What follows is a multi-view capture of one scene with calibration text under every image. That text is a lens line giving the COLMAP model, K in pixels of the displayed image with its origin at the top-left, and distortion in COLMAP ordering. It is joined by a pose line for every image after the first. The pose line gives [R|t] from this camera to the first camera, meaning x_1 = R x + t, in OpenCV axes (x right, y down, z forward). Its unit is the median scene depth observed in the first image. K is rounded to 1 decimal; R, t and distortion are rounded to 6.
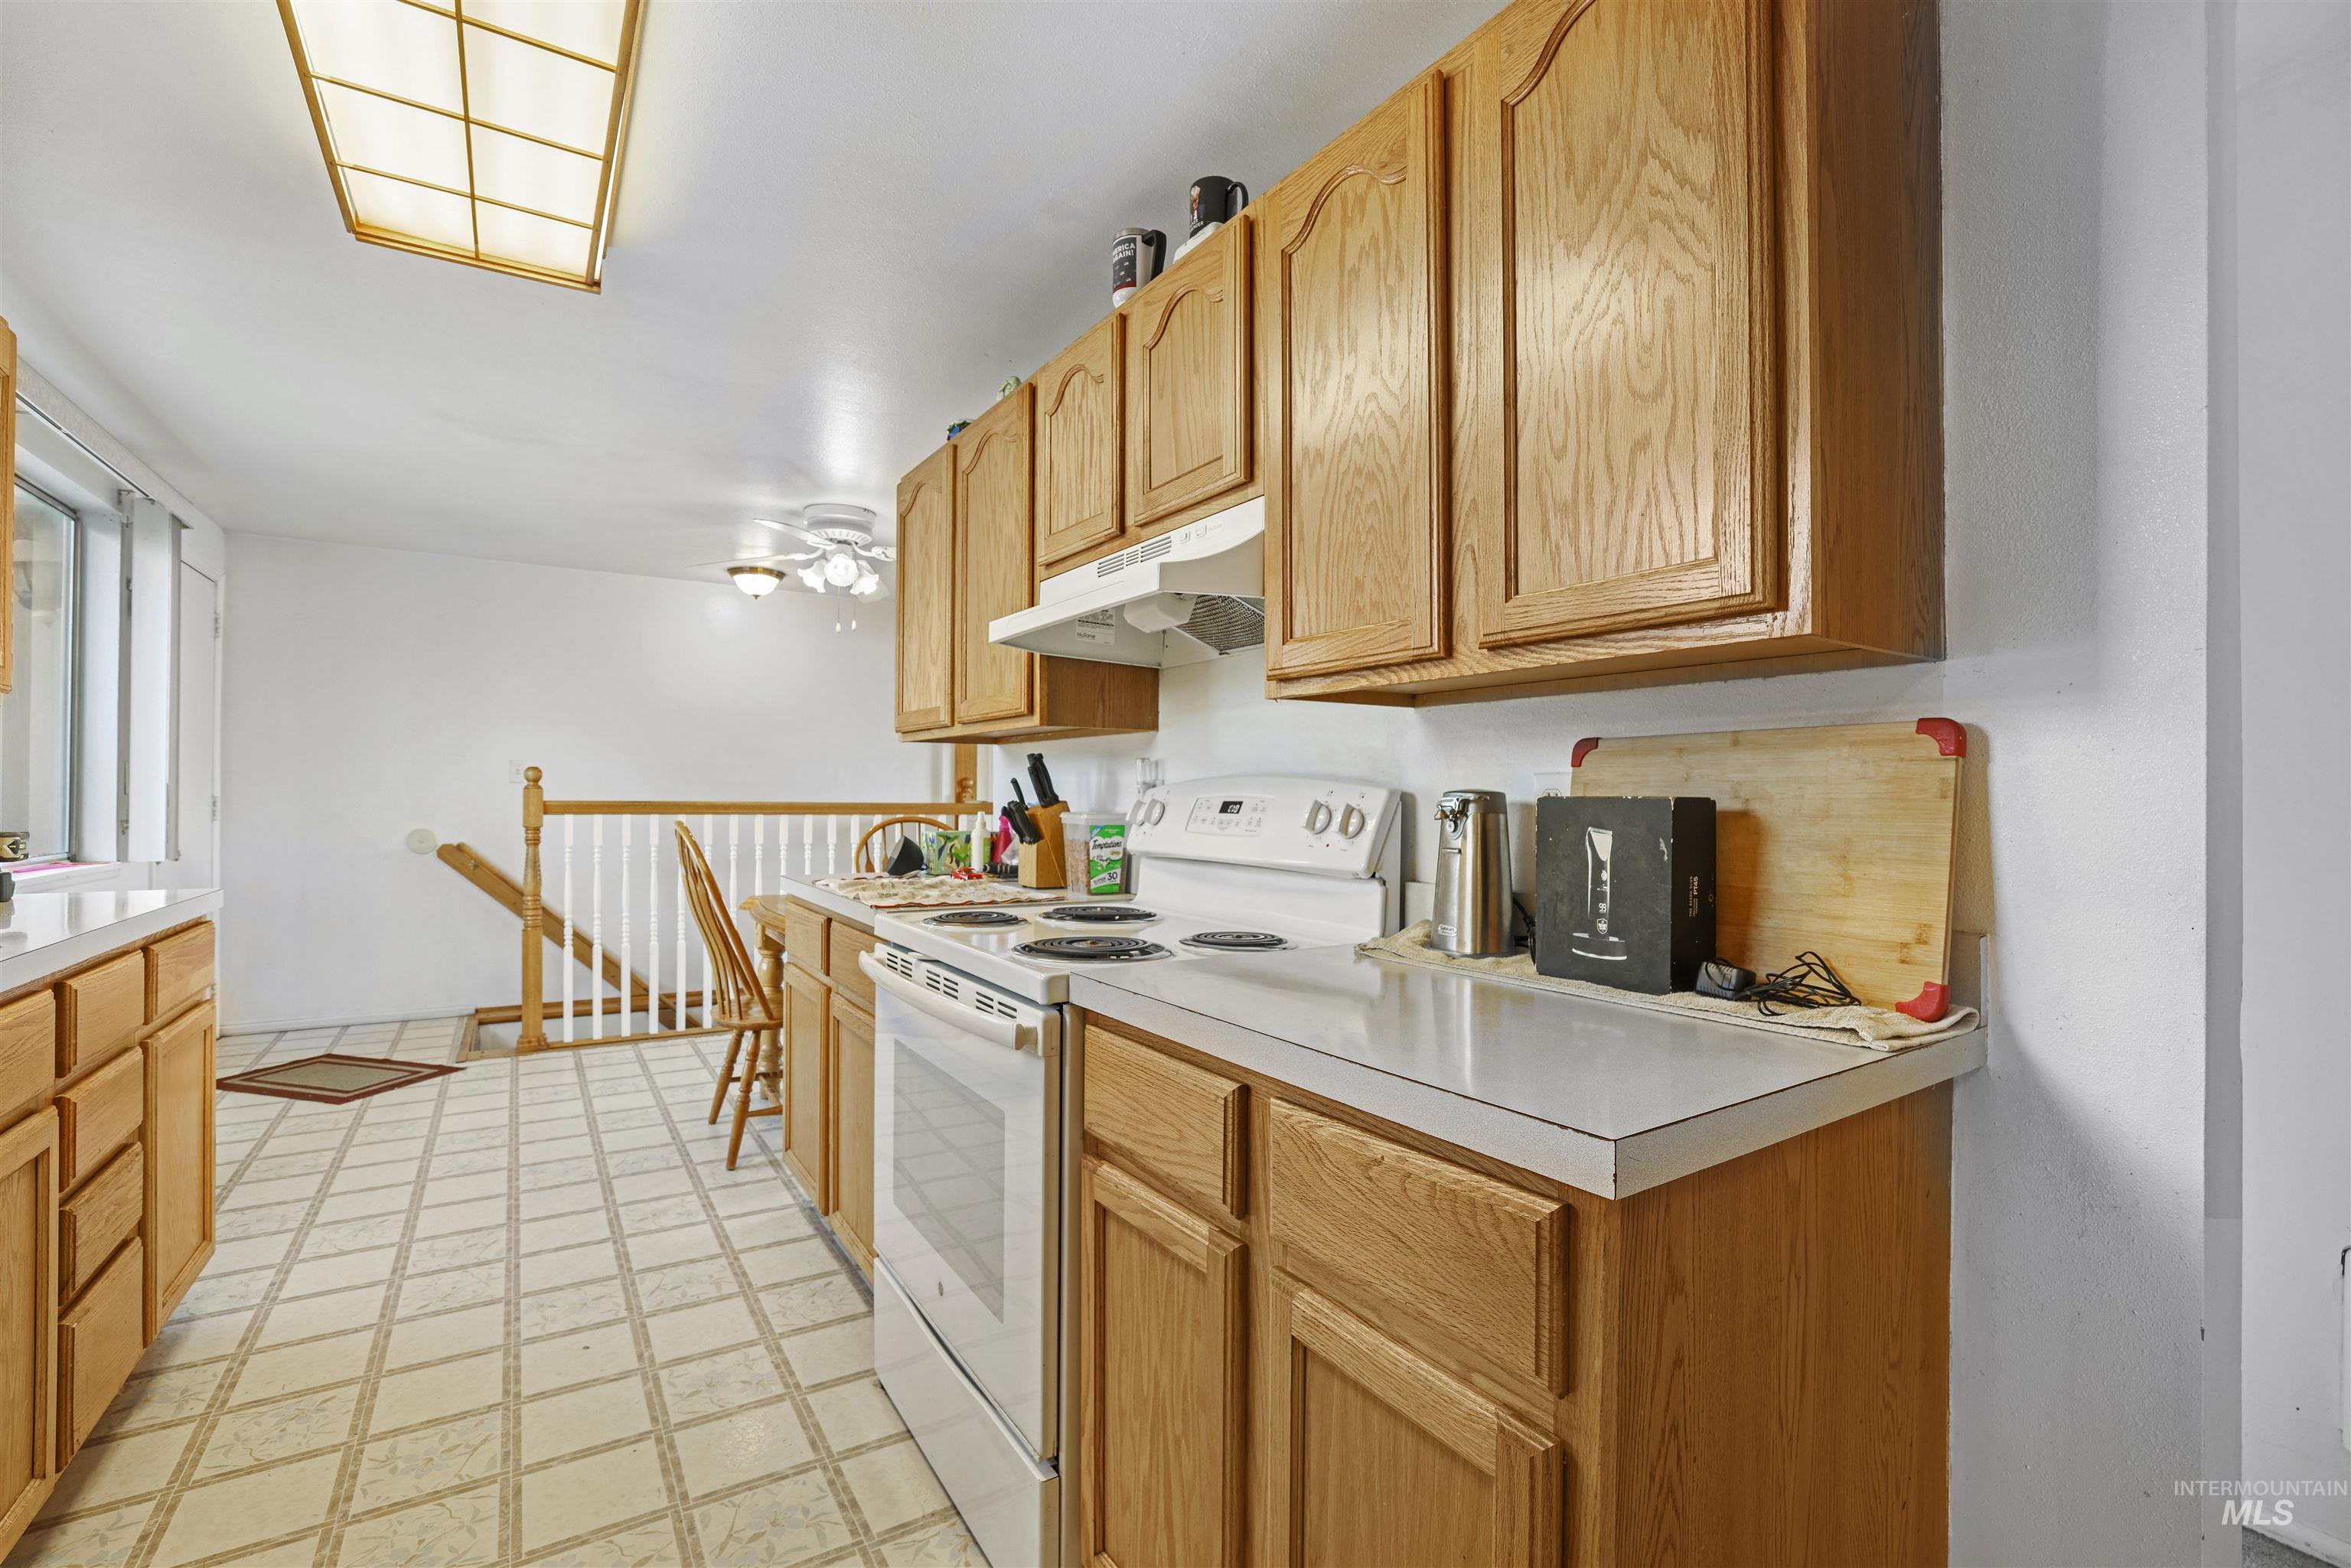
lens RADIAL K [[1039.8, 0, 1169.6], [0, 1039.8, 777.0], [0, 0, 1]] dist [-0.026733, 0.009811]
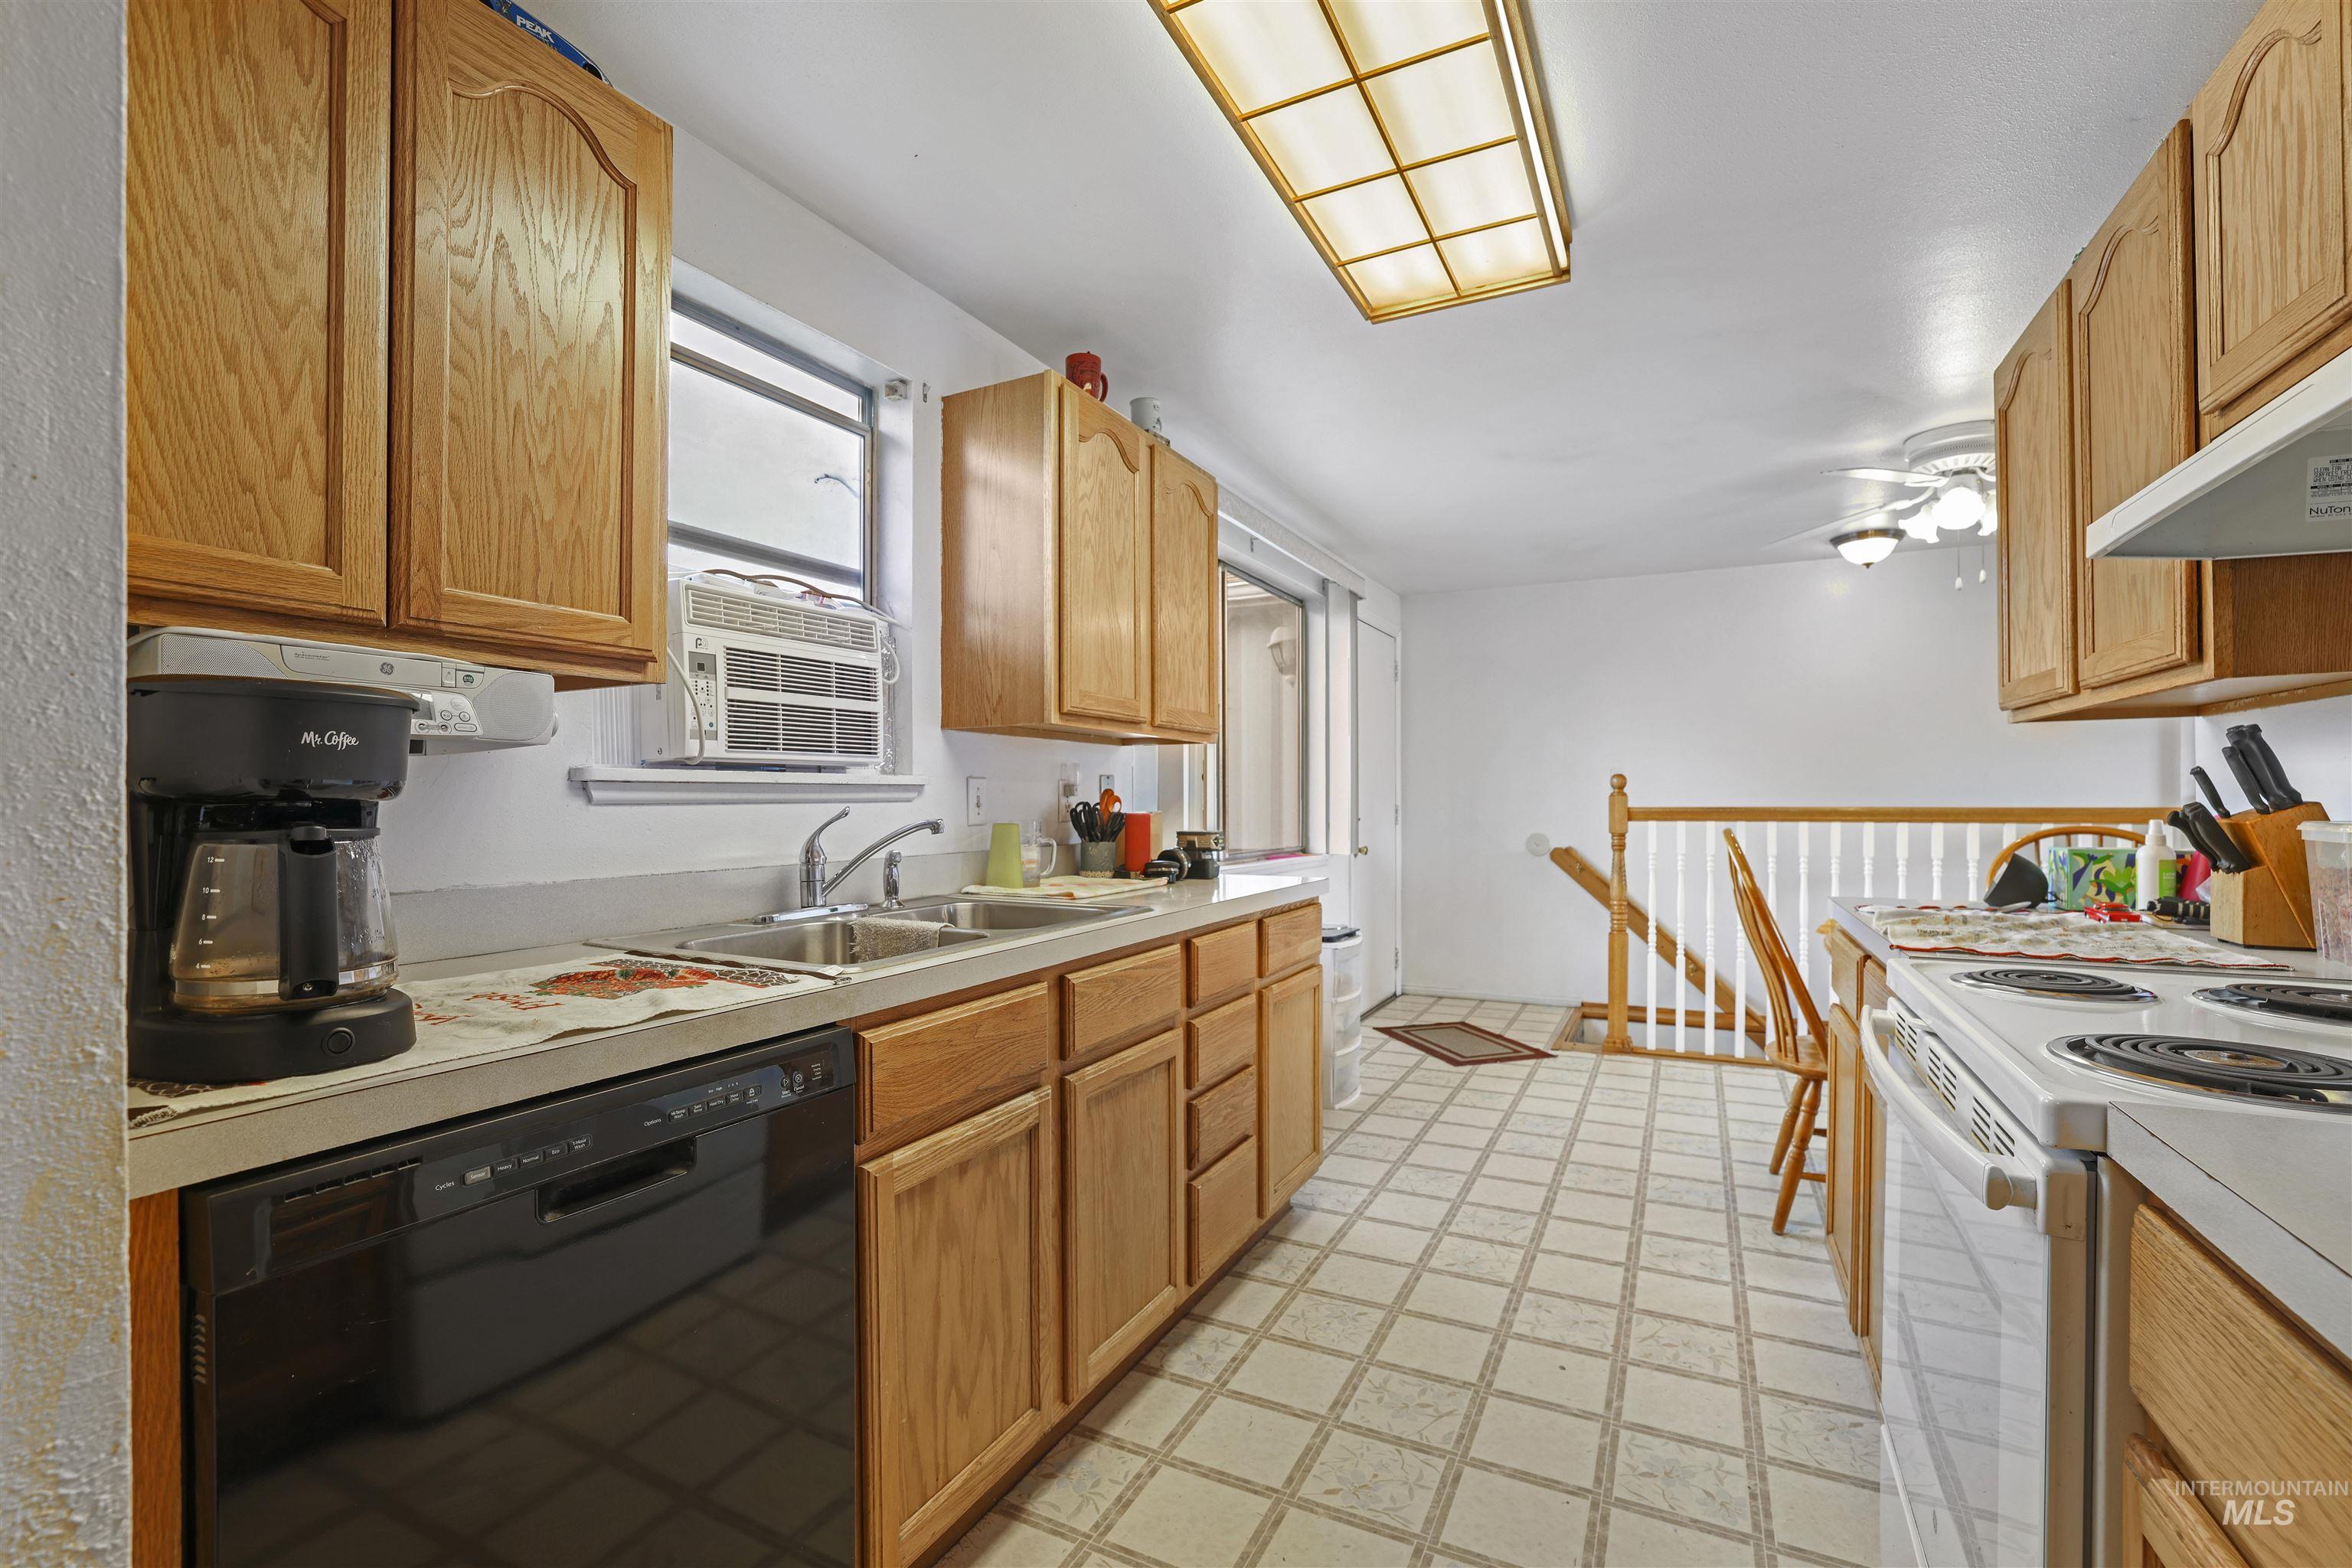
lens RADIAL K [[1040.3, 0, 1155.3], [0, 1040.3, 800.8], [0, 0, 1]] dist [-0.026733, 0.009811]
pose [[0.502875, -0.010442, -0.864296, 0.072687], [0.024608, 0.999695, 0.002240, 0.004981], [0.864009, -0.022395, 0.502979, 0.154066]]
